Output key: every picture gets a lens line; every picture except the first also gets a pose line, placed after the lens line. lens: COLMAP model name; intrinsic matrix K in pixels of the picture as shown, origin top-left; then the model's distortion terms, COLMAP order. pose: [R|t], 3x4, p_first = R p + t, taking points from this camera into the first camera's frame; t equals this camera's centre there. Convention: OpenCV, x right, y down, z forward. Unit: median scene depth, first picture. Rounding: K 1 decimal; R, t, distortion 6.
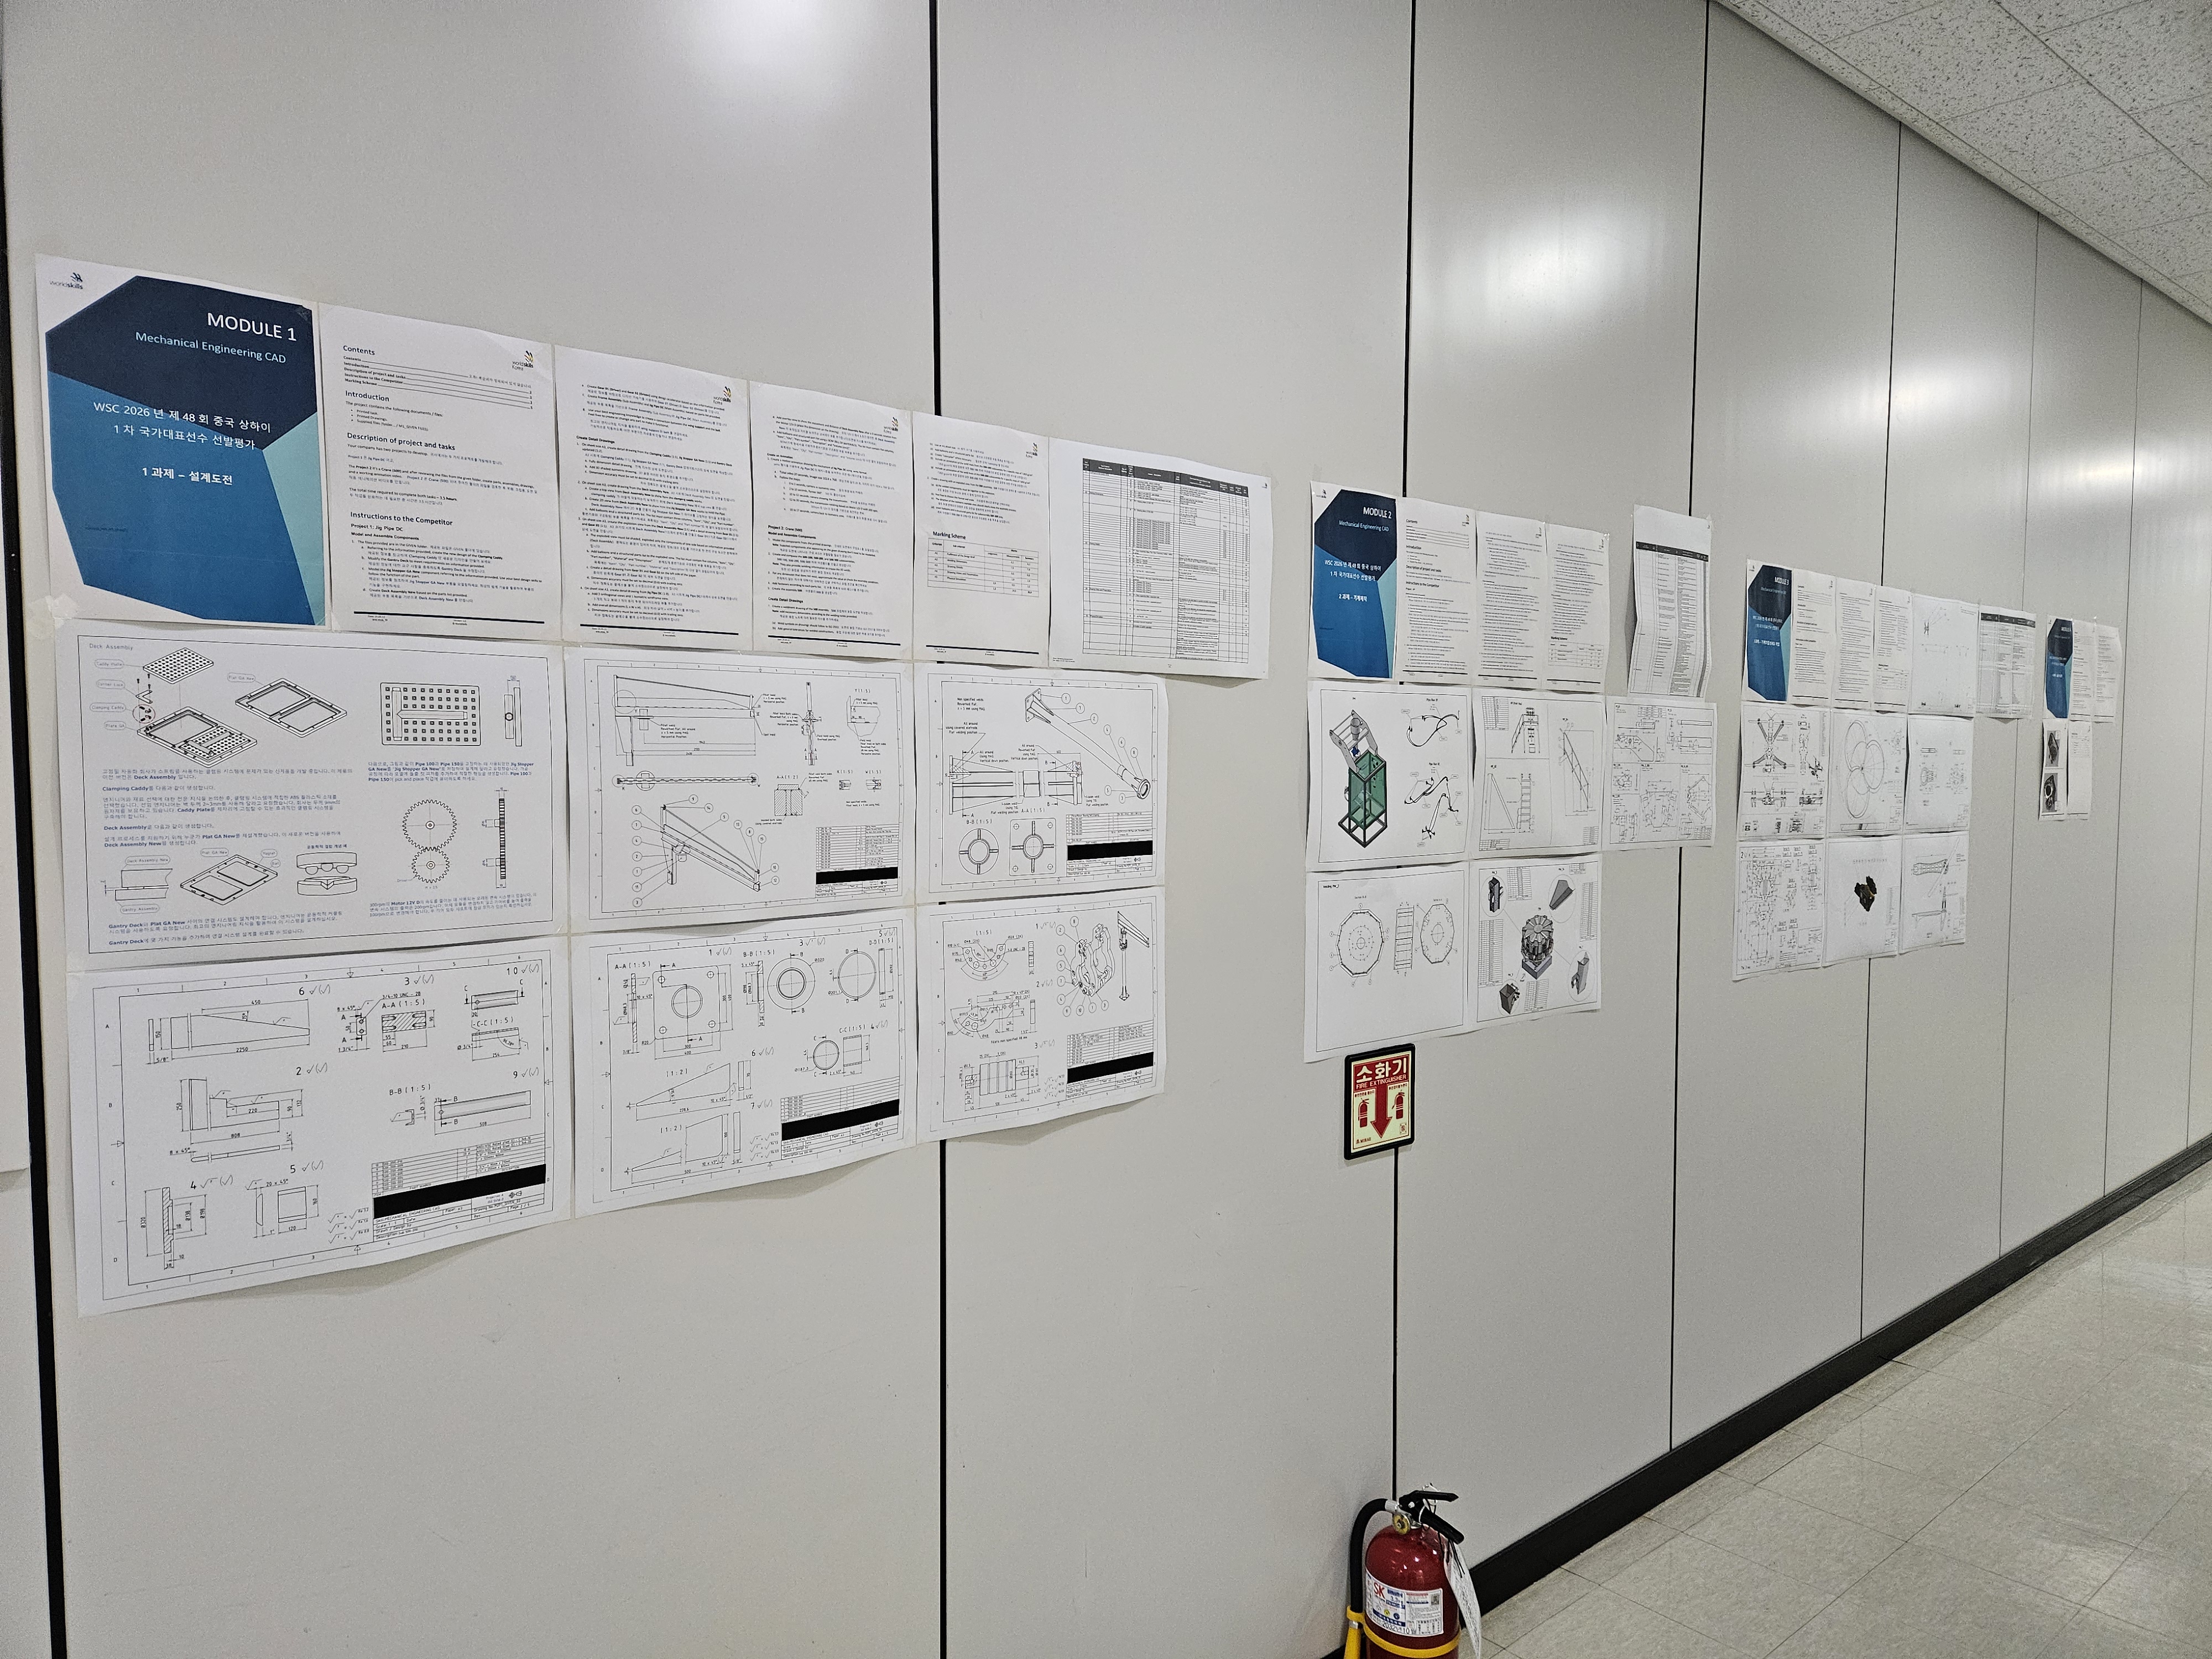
lens RADIAL K [[1298.5, 0, 1106.0], [0, 1298.5, 829.5], [0, 0, 1]] dist [0.000454, 0.000202]
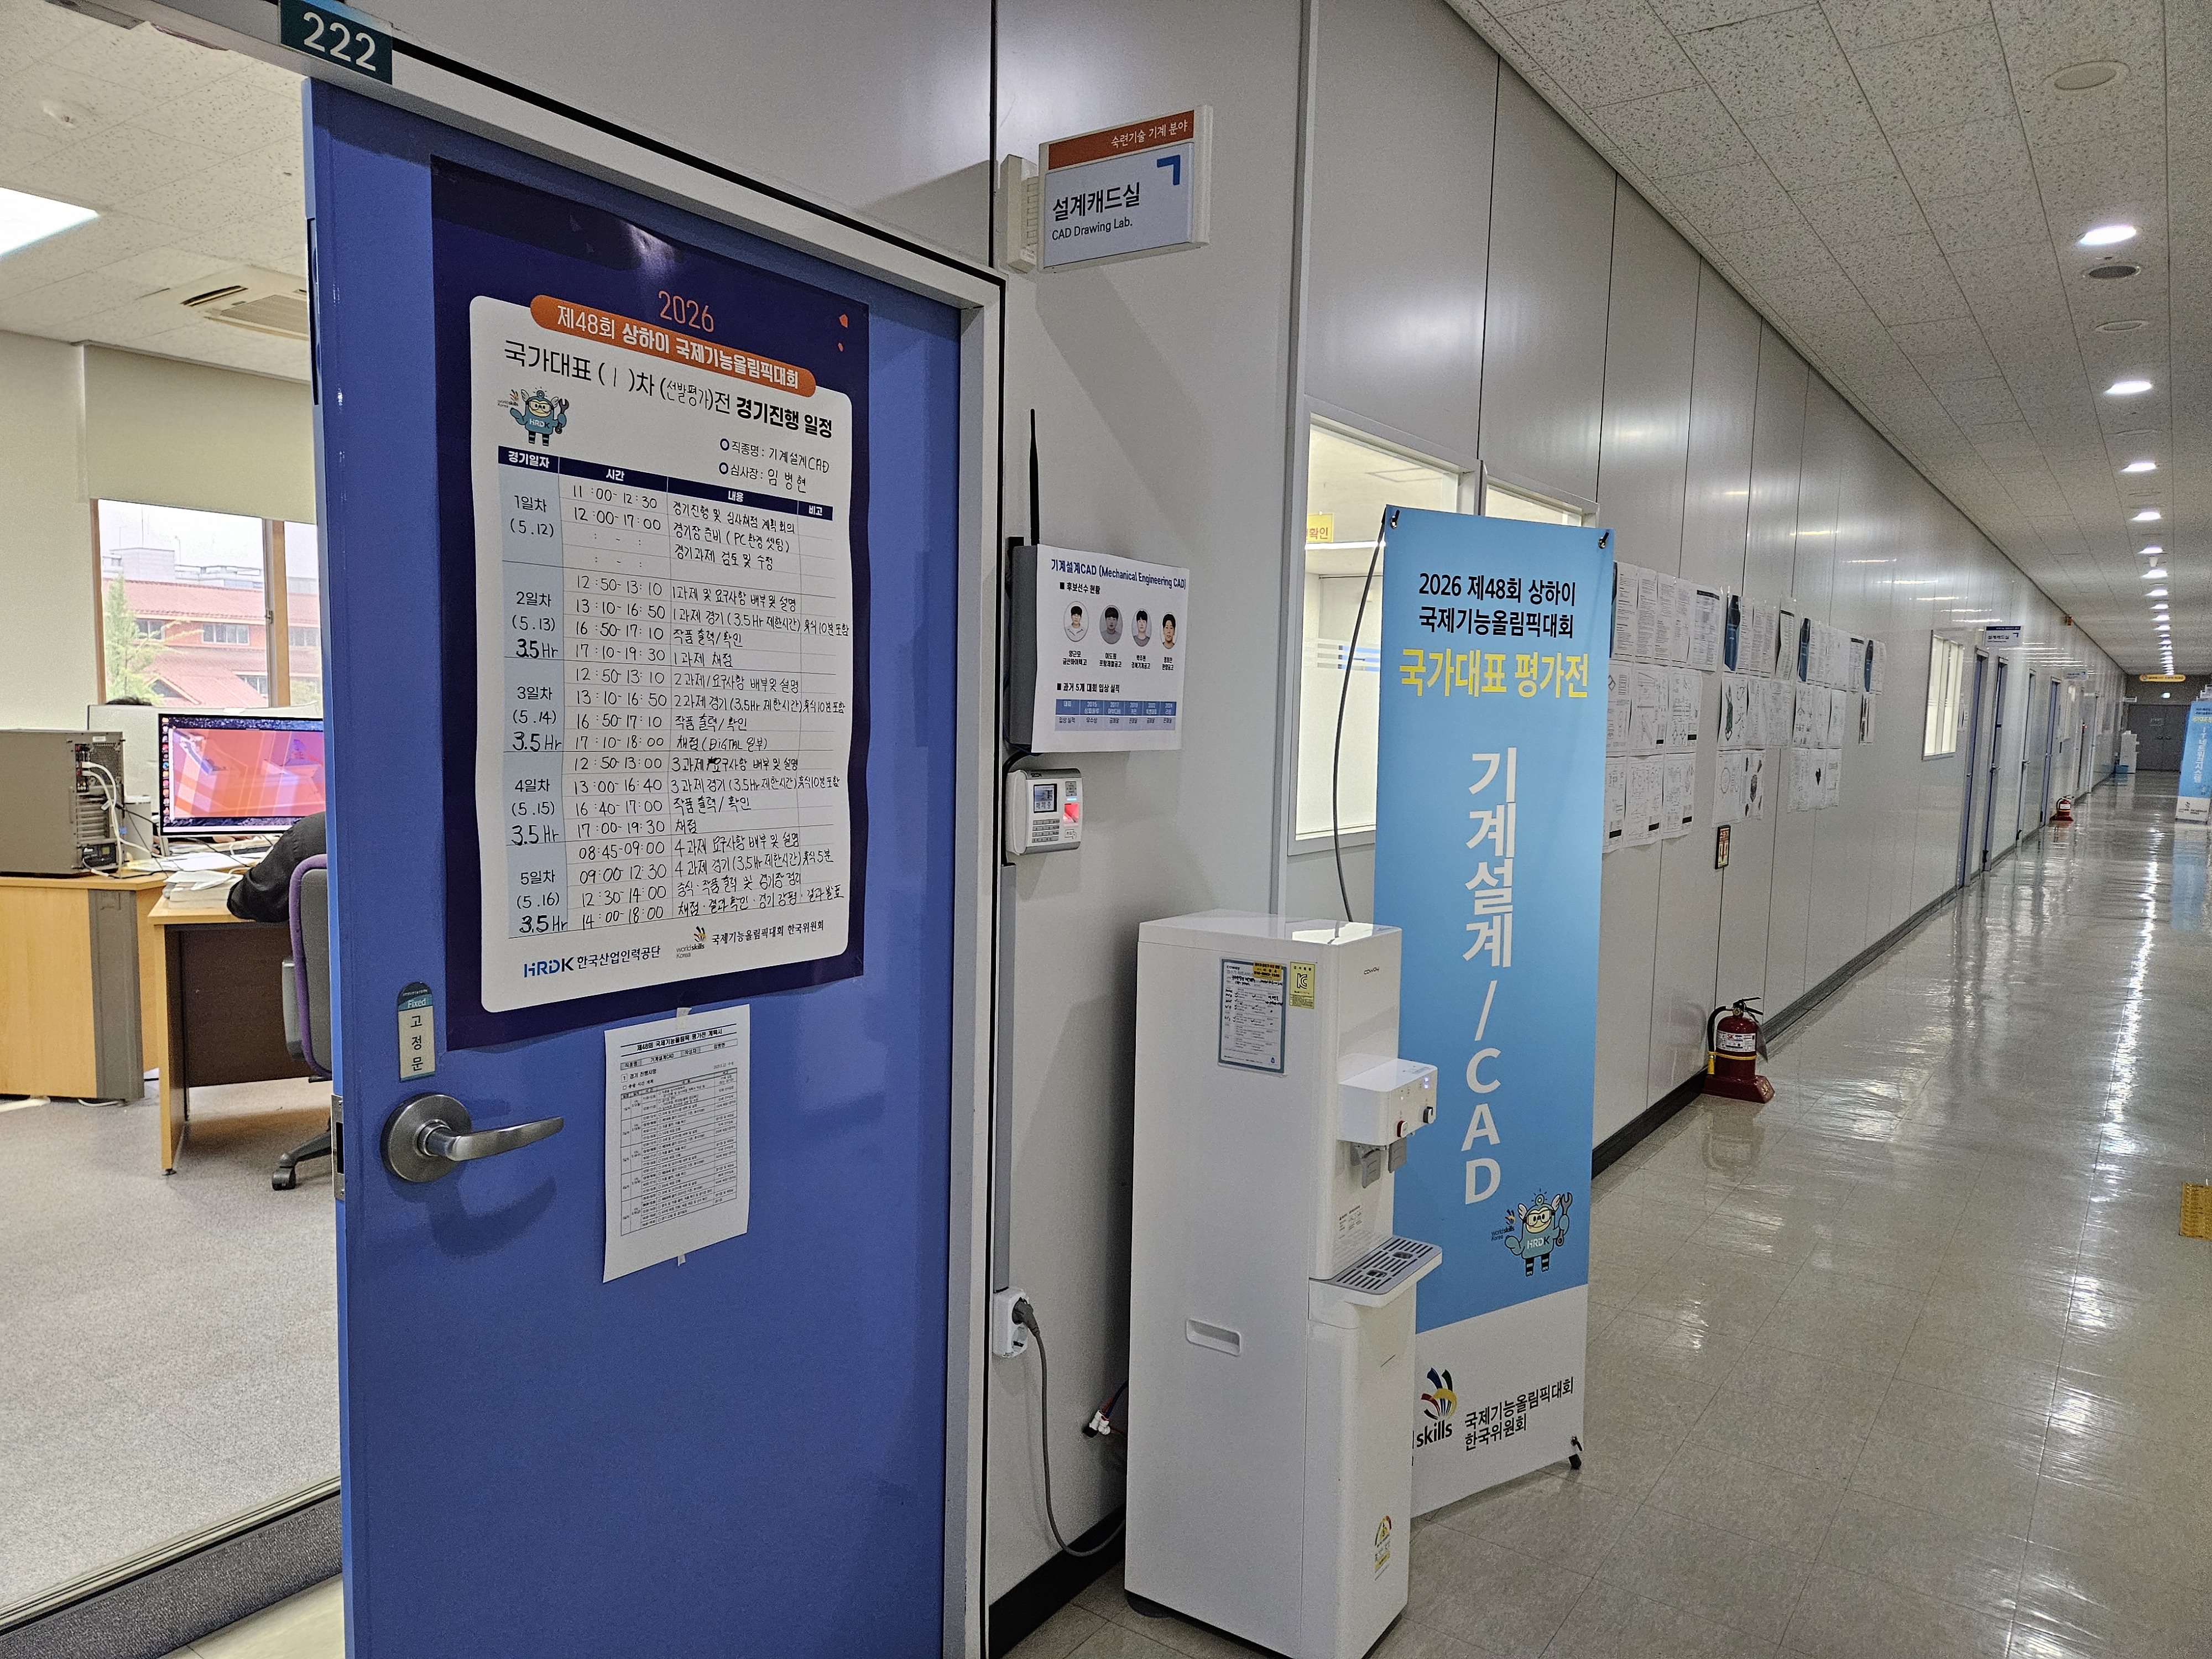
lens RADIAL K [[1524.5, 0, 1106.0], [0, 1524.5, 829.5], [0, 0, 1]] dist [-0.003571, -0.000884]
pose [[0.946530, 0.014243, 0.322300, -1.456454], [-0.029132, 0.998717, 0.041419, 0.075925], [-0.321296, -0.048593, 0.945731, -1.066004]]
